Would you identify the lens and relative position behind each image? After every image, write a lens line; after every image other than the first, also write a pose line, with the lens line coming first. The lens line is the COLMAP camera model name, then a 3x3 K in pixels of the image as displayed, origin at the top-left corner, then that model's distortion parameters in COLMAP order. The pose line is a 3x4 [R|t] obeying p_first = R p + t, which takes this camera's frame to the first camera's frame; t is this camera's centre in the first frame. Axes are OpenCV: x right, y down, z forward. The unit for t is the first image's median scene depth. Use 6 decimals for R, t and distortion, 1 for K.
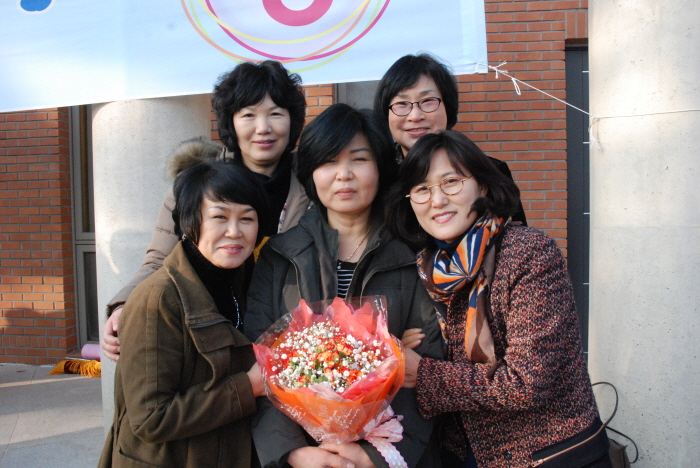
lens RADIAL K [[579.2, 0, 346.1], [0, 579.2, 249.4], [0, 0, 1]] dist [-0.117537, 0.167533]
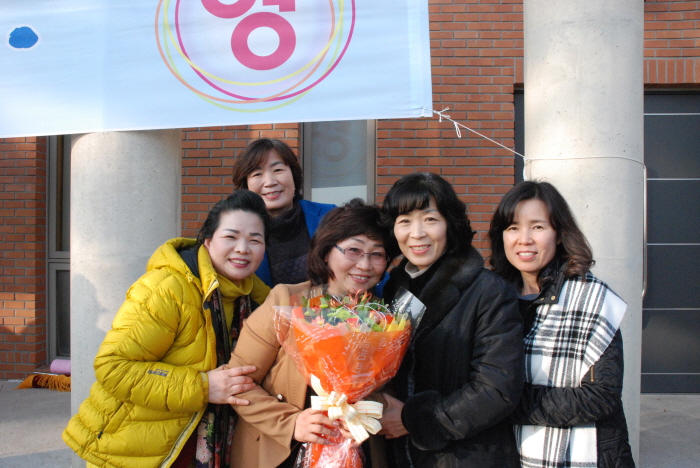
lens RADIAL K [[579.2, 0, 342.7], [0, 579.2, 252.2], [0, 0, 1]] dist [-0.117537, 0.167533]
pose [[0.998989, 0.021691, 0.039383, 0.033710], [-0.020244, 0.999119, -0.036768, -0.000681], [-0.040145, 0.035934, 0.998547, -0.100973]]
